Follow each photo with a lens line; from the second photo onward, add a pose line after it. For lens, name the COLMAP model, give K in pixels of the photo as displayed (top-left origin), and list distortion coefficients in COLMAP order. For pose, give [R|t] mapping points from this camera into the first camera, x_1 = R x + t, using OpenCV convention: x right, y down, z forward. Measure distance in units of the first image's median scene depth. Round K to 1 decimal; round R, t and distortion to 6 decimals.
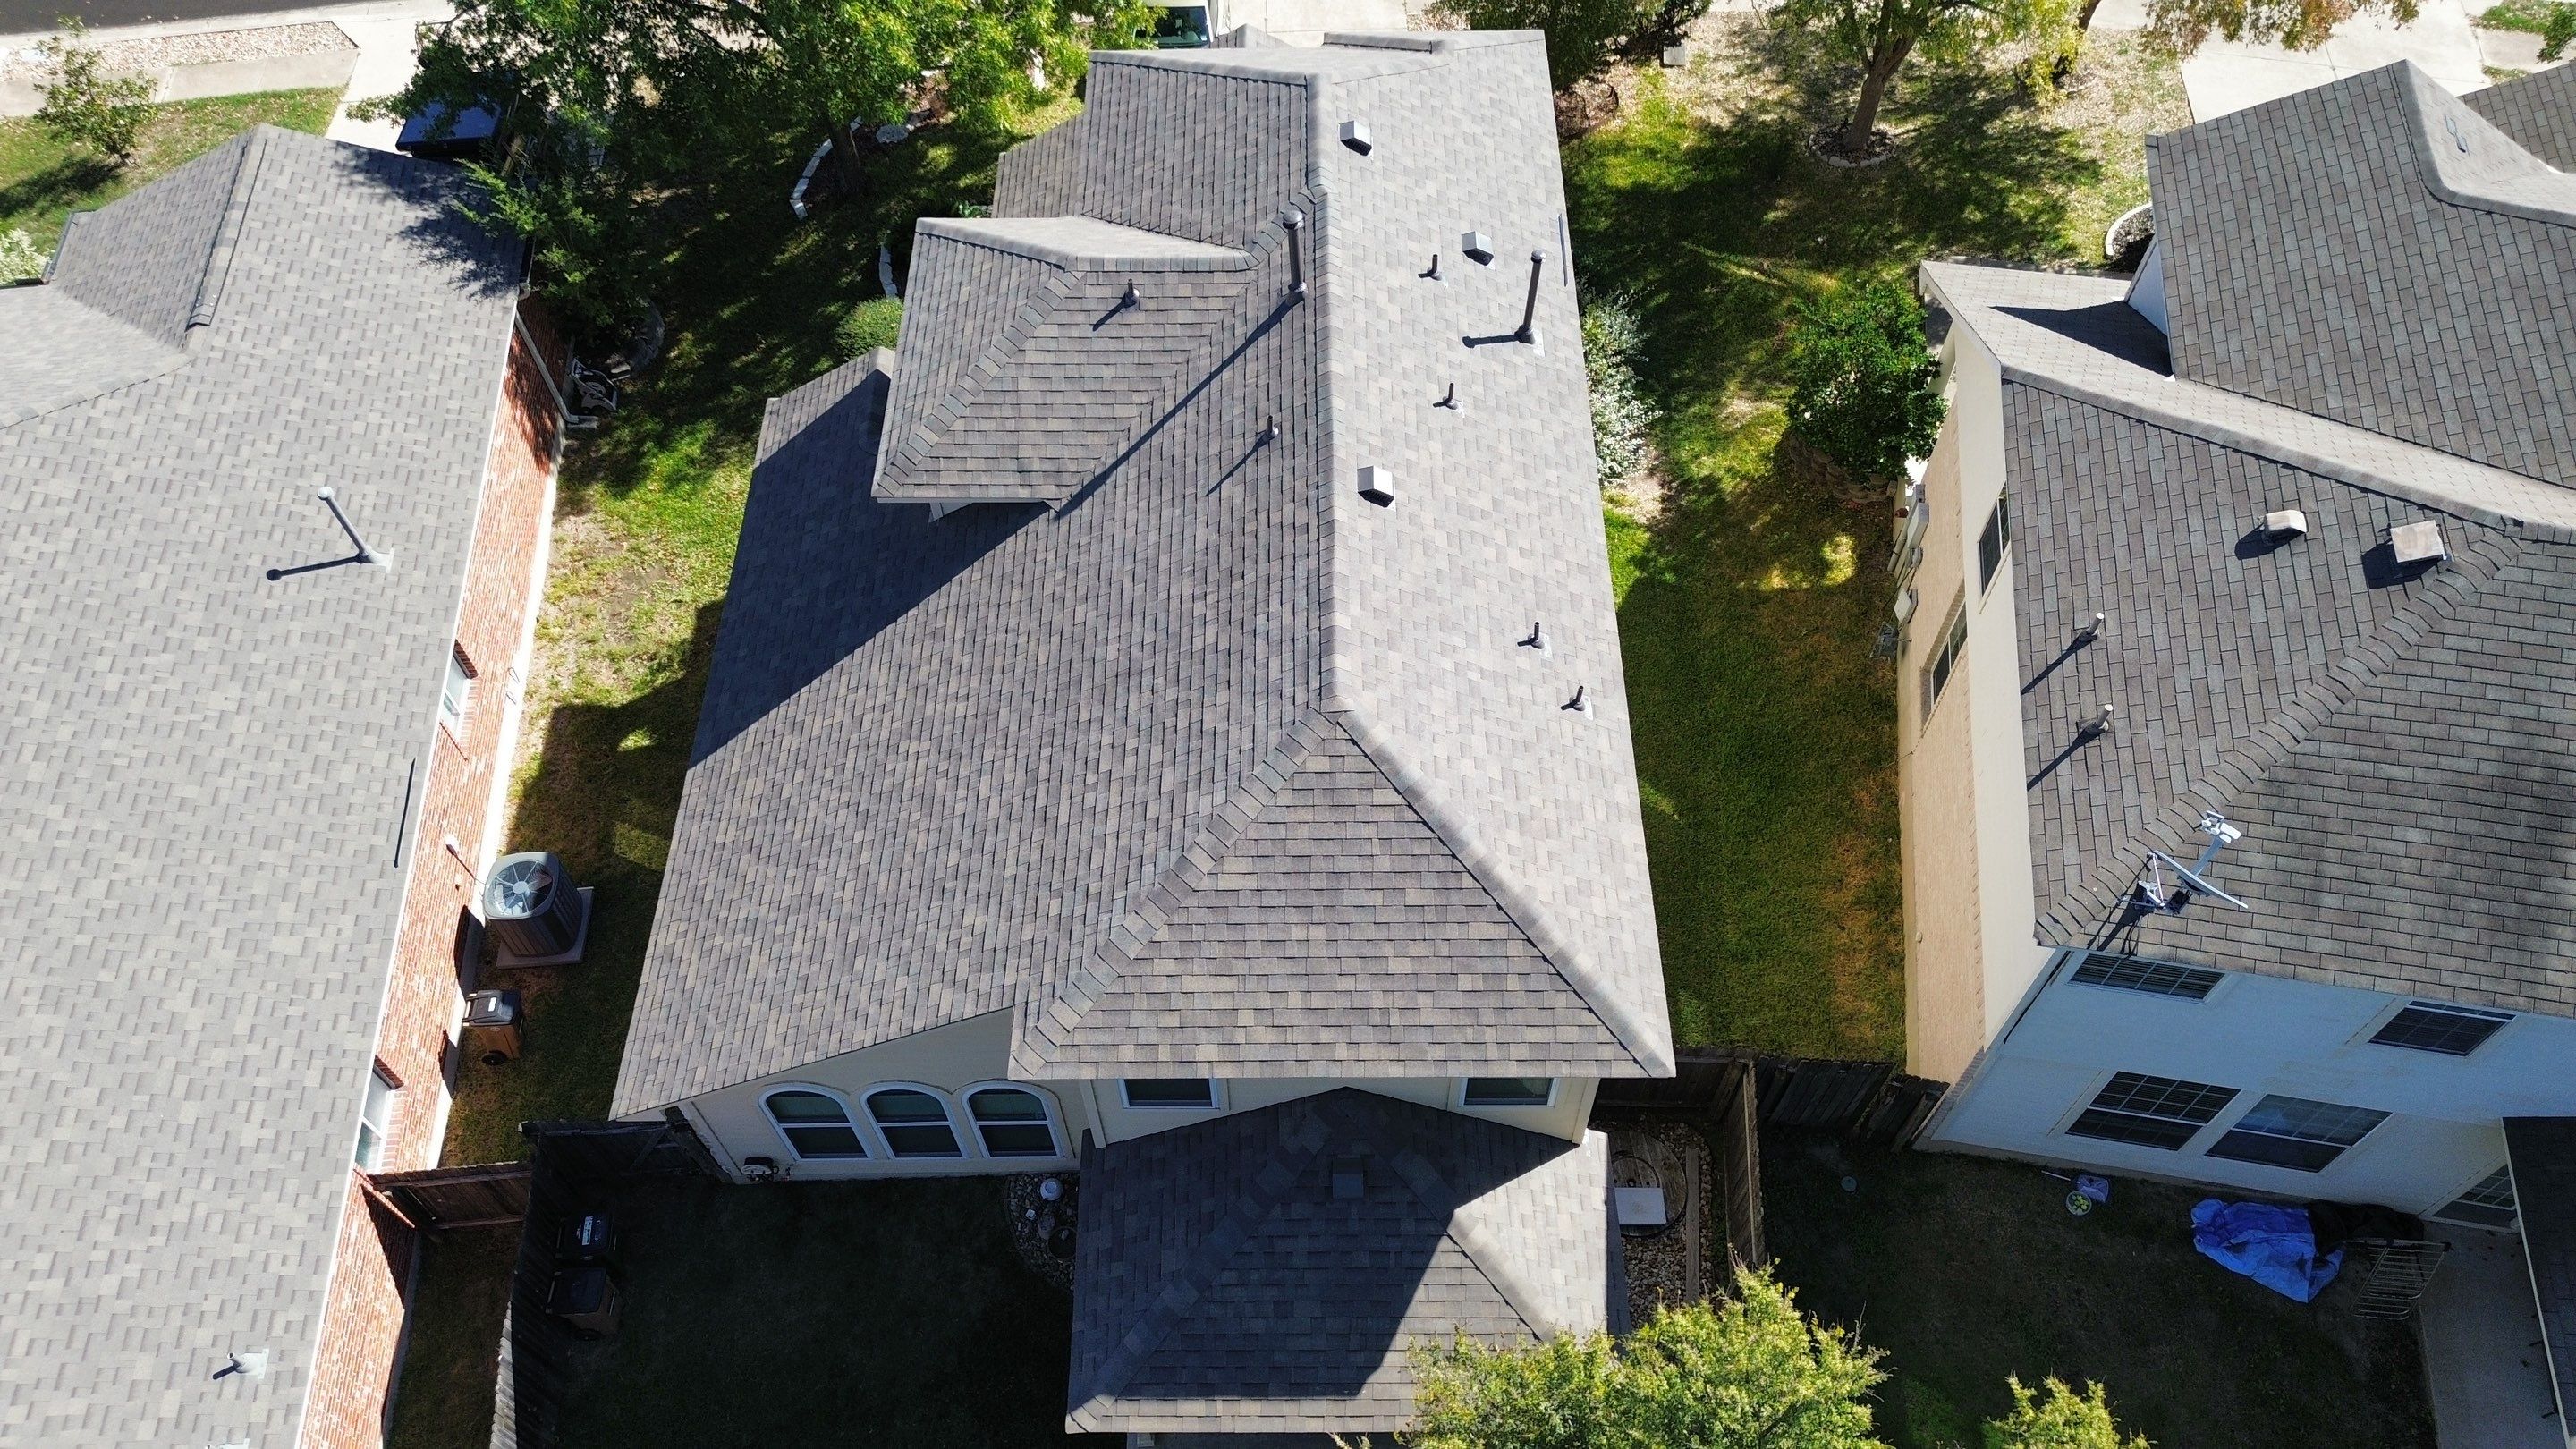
lens RADIAL K [[1821.6, 0, 1285.9], [0, 1821.6, 718.6], [0, 0, 1]] dist [0.081409, -0.083580]
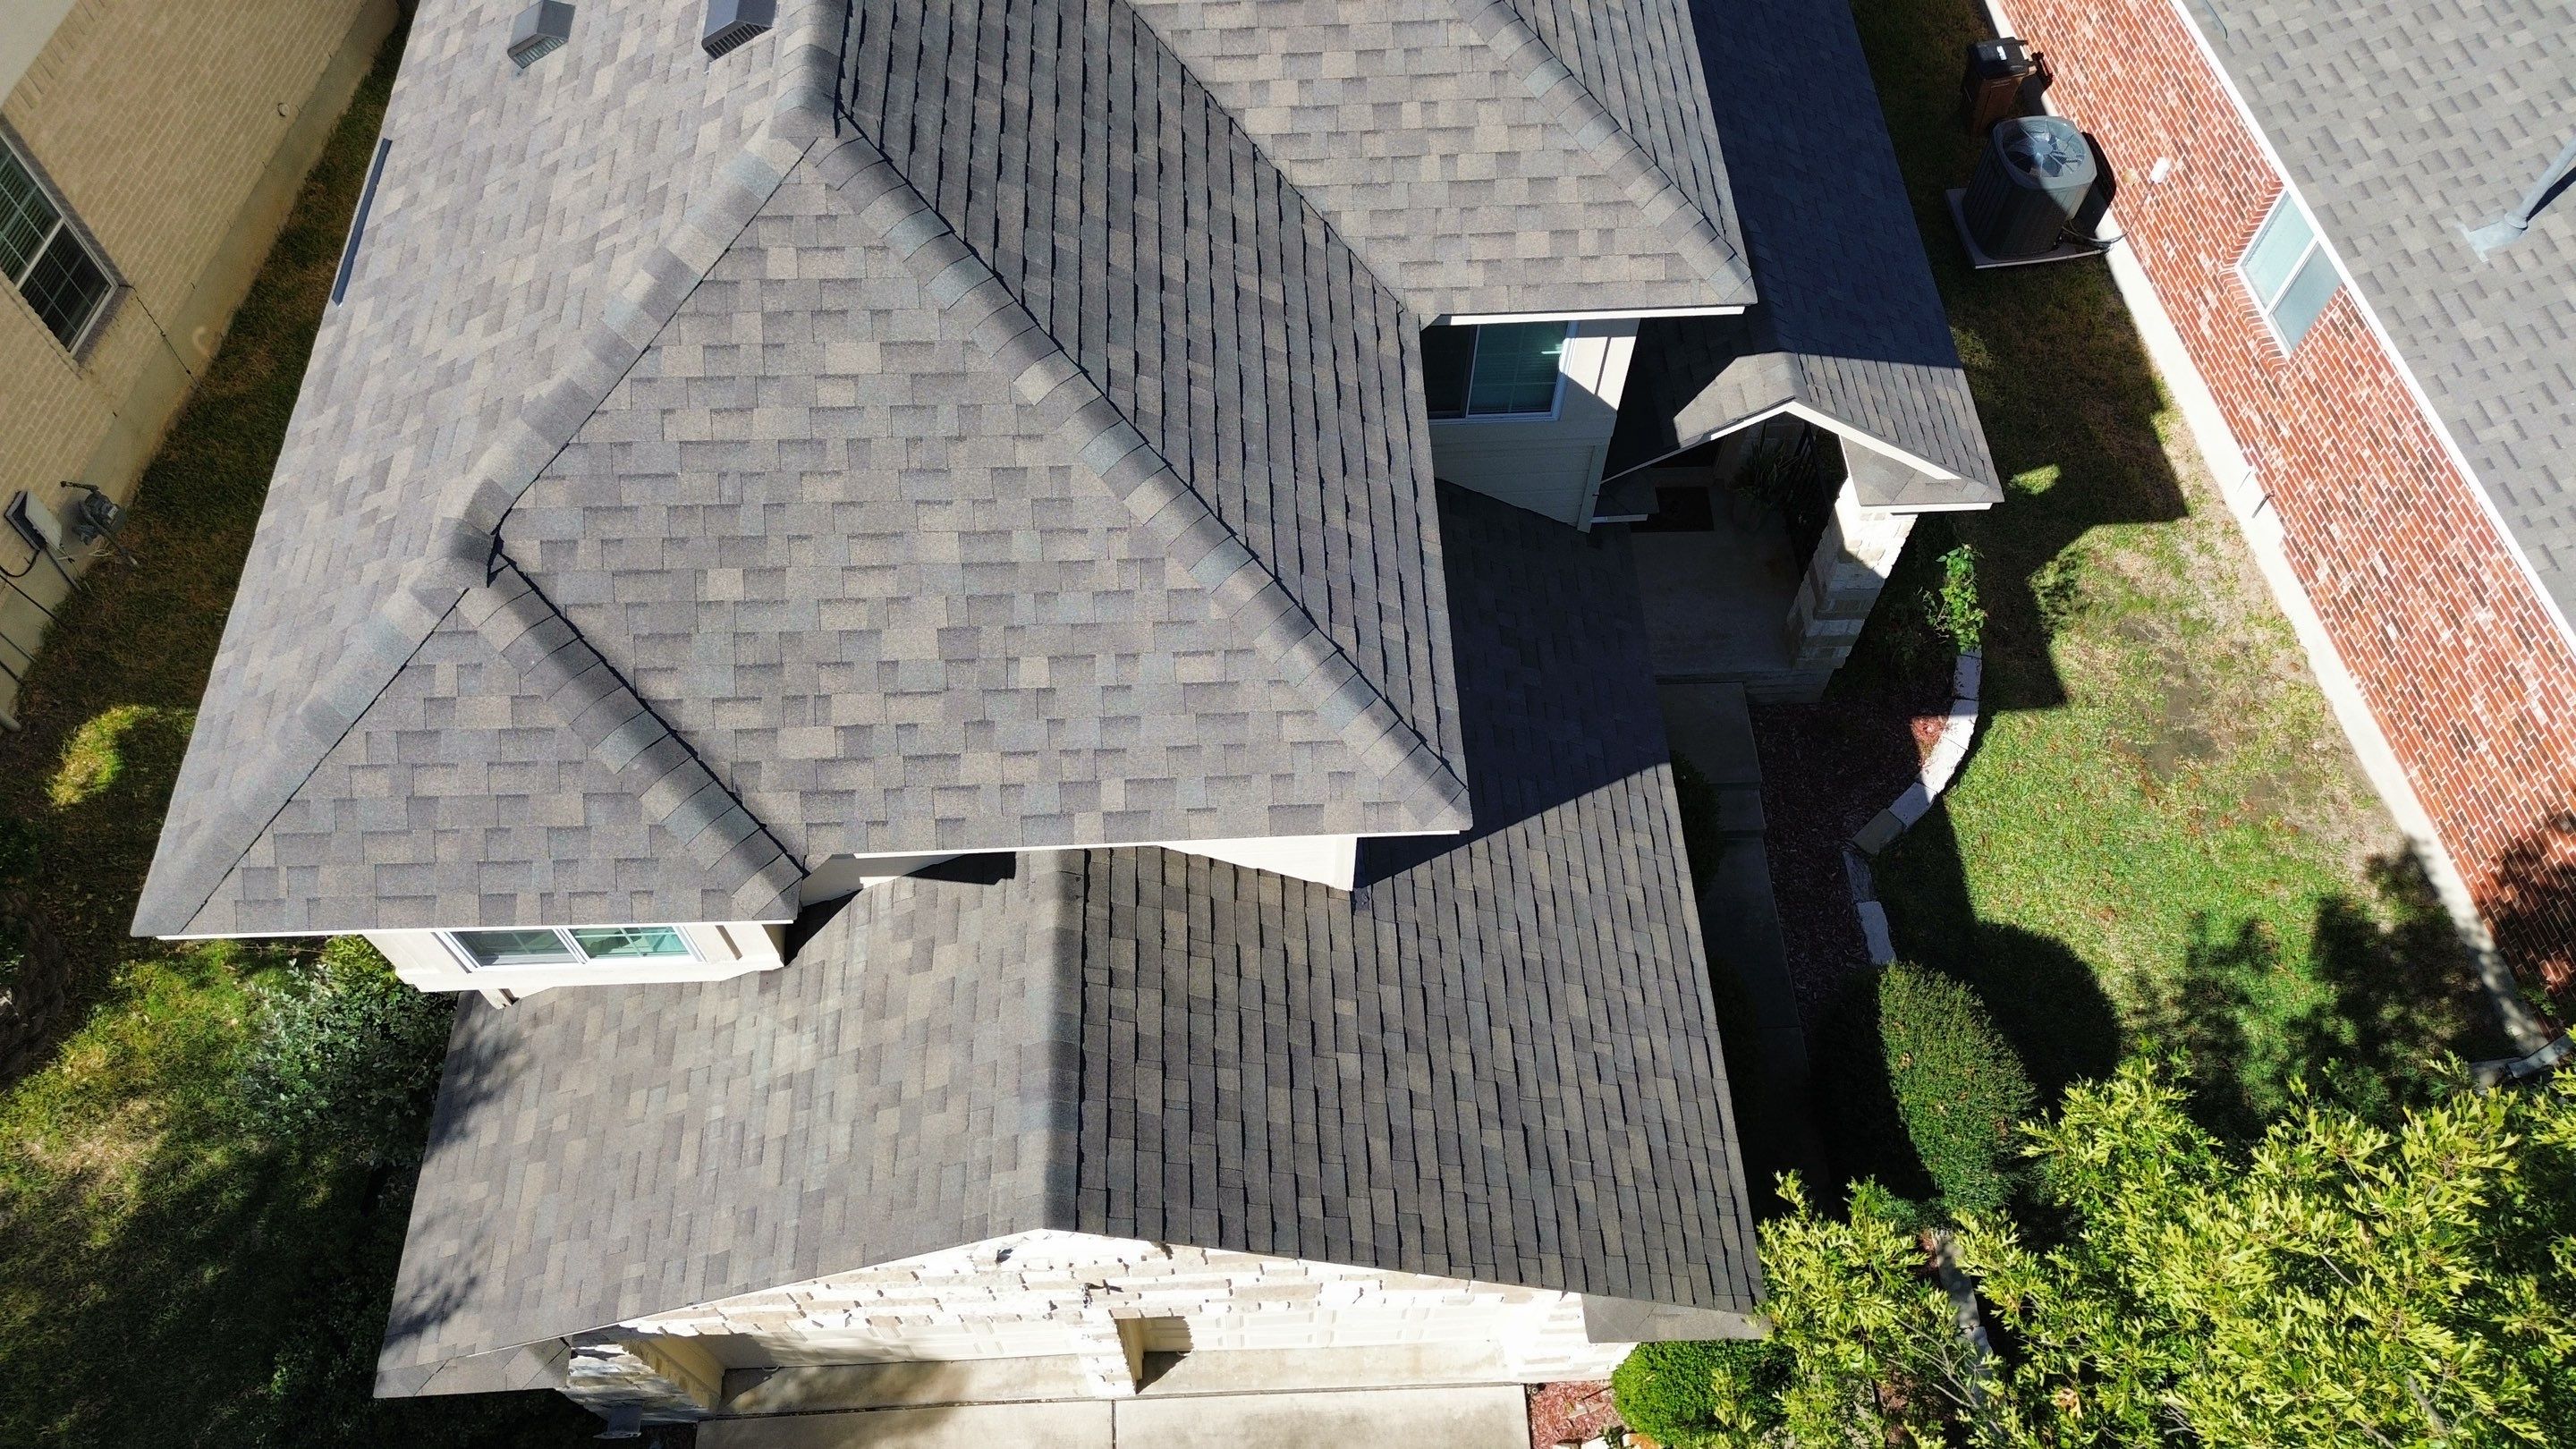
lens RADIAL K [[1821.6, 0, 1288.6], [0, 1821.6, 721.7], [0, 0, 1]] dist [0.081409, -0.083580]
pose [[-0.998959, 0.043338, -0.014222, -0.072052], [-0.030602, -0.405608, 0.913535, -0.724808], [0.033822, 0.913019, 0.406512, 0.898347]]
